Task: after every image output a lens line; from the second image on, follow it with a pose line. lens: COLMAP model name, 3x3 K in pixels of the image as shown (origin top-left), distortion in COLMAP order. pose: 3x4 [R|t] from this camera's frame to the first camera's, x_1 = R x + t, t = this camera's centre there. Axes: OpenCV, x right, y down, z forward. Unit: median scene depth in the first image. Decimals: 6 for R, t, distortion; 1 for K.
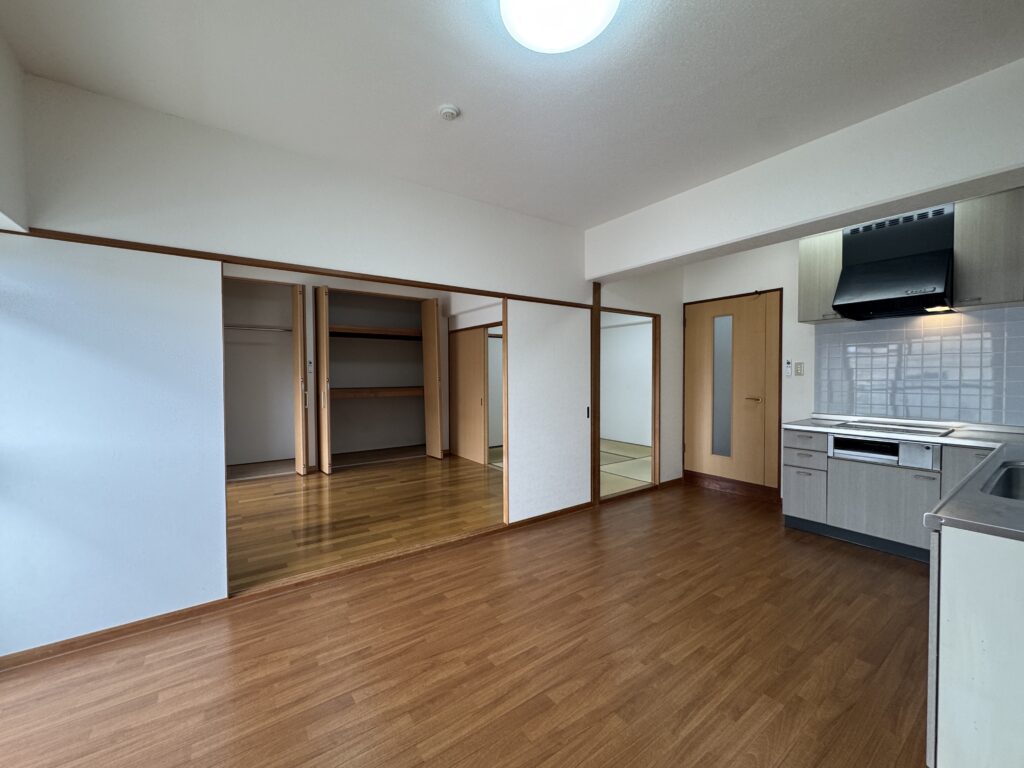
lens RADIAL K [[401.0, 0, 511.3], [0, 401.0, 382.4], [0, 0, 1]] dist [-0.011741, 0.001417]
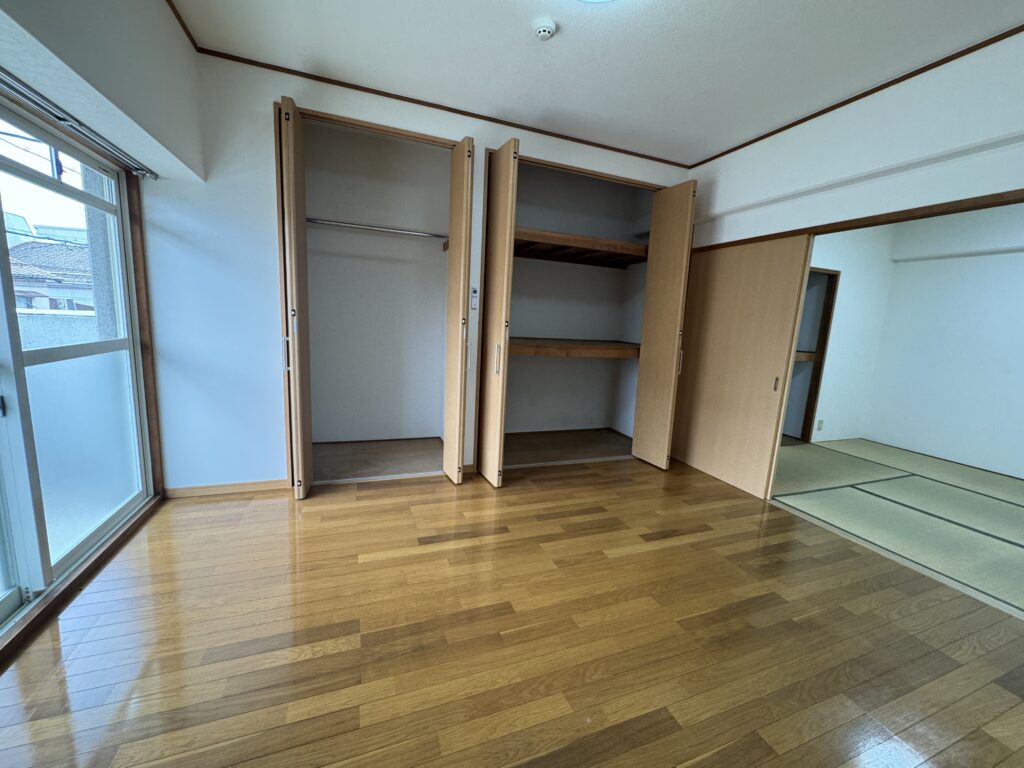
lens RADIAL K [[401.0, 0, 511.5], [0, 401.0, 380.3], [0, 0, 1]] dist [-0.011741, 0.001417]
pose [[0.966343, 0.094920, -0.239105, -0.295398], [-0.063379, 0.988635, 0.136323, -0.003959], [0.249328, -0.116581, 0.961376, 0.439482]]
